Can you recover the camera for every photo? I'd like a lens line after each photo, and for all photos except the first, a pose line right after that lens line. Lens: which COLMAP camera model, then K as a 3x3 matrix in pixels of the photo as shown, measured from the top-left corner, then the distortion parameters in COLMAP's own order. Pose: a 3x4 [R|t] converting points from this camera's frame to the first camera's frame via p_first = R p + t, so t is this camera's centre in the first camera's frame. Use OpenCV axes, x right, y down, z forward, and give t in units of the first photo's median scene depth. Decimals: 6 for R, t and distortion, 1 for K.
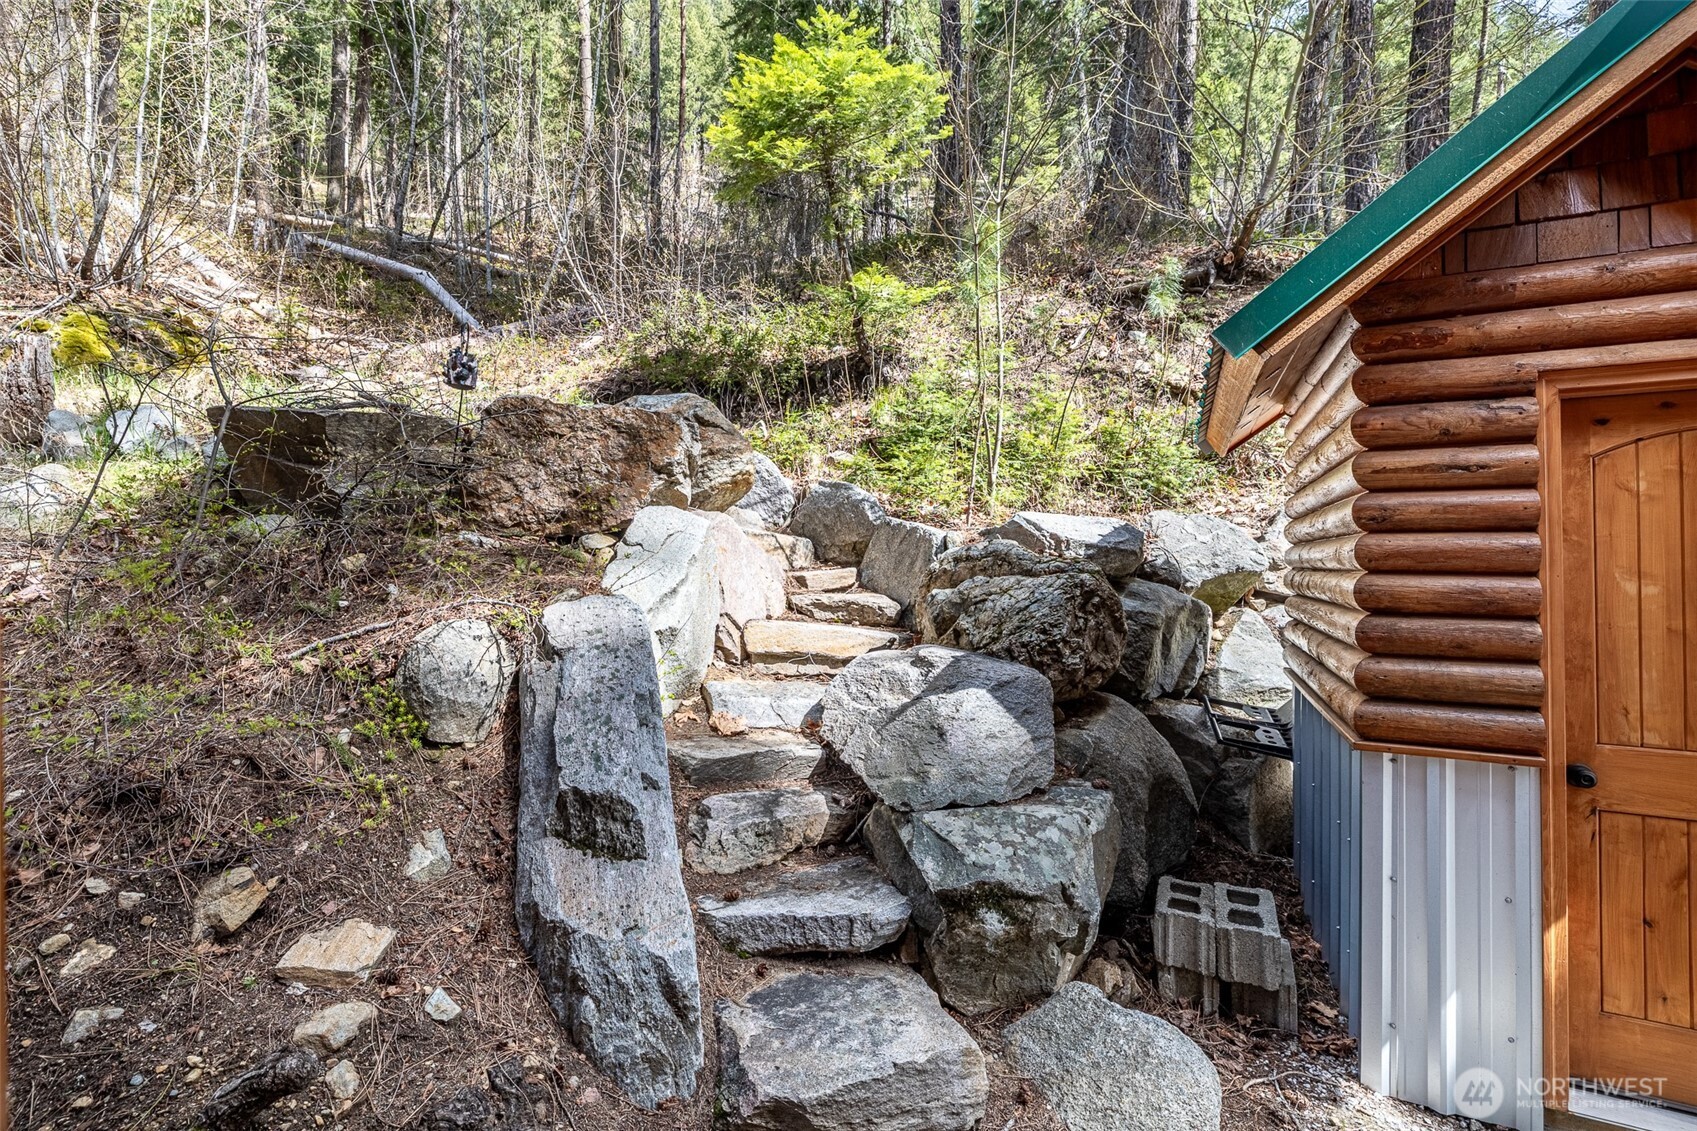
lens RADIAL K [[711.5, 0, 856.2], [0, 711.5, 560.8], [0, 0, 1]] dist [-0.000319, -0.000514]
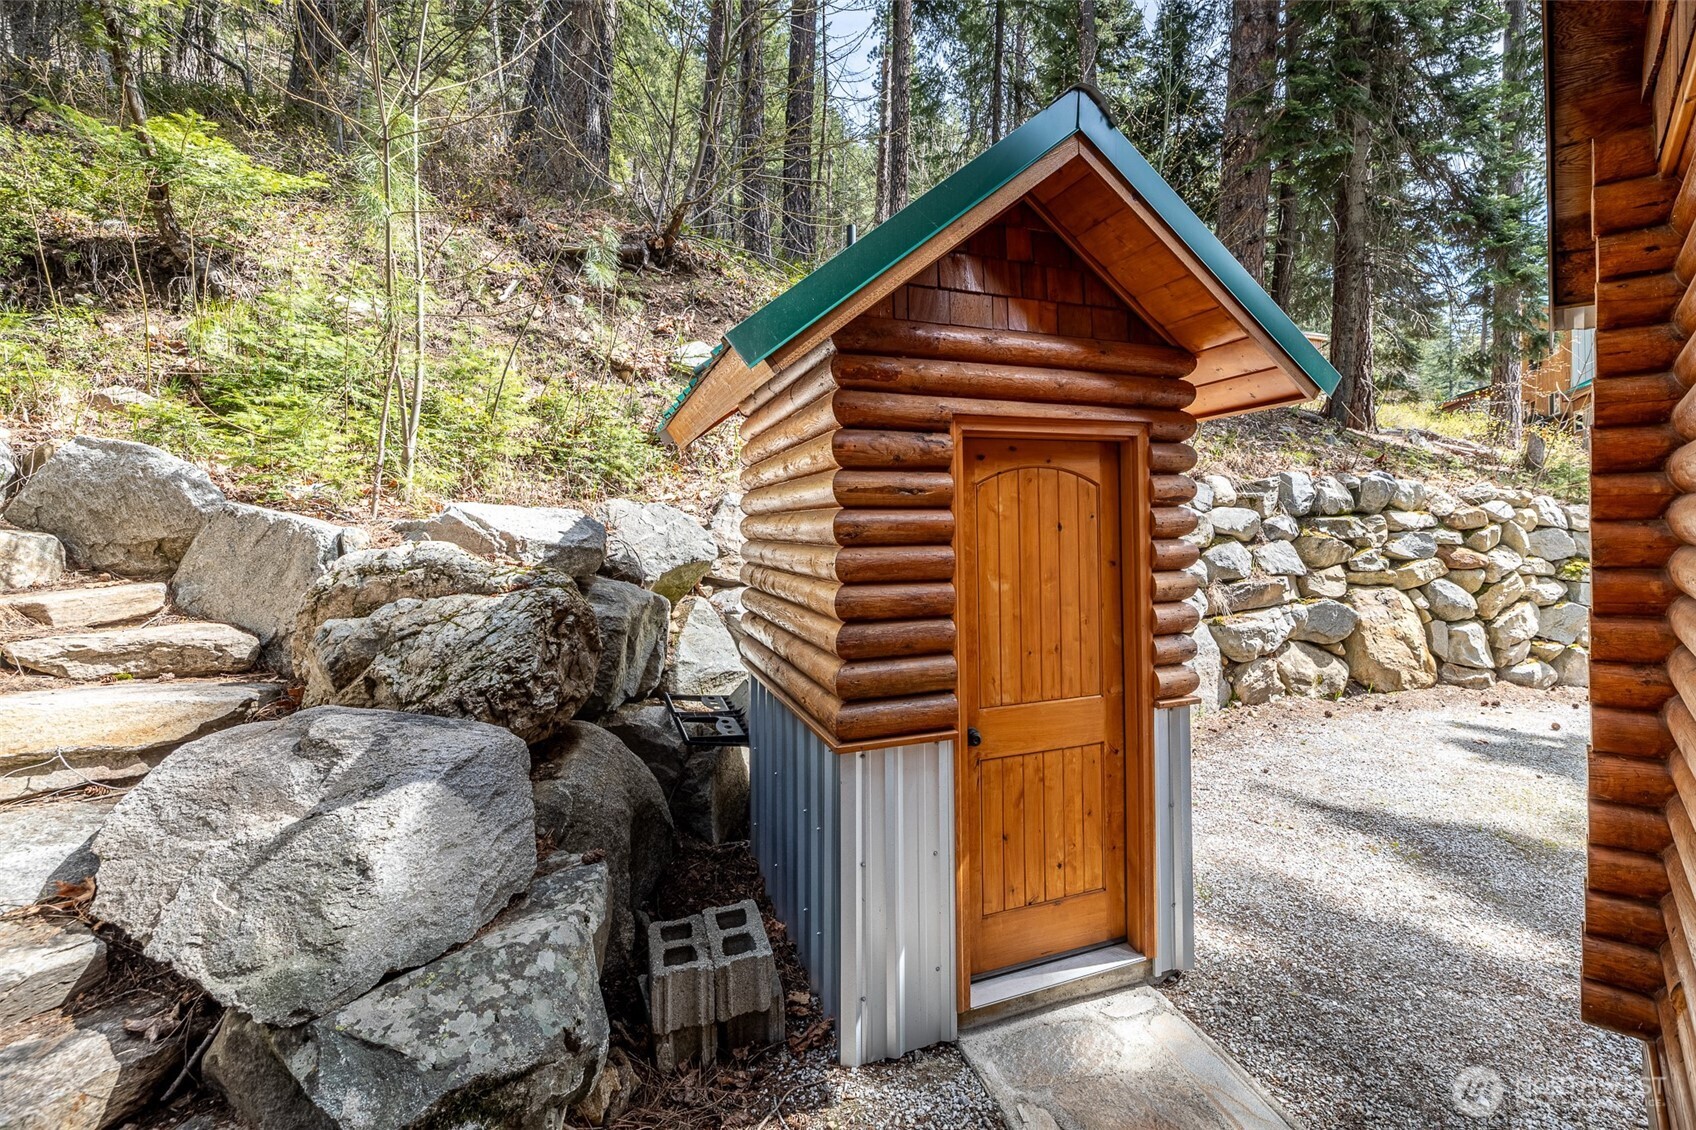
lens RADIAL K [[711.1, 0, 845.5], [0, 711.1, 518.8], [0, 0, 1]] dist [-0.000319, -0.000514]
pose [[0.712218, -0.007402, 0.701920, -0.017680], [0.007724, 0.999967, 0.002707, -0.064507], [-0.701916, 0.003494, 0.712251, 0.185107]]
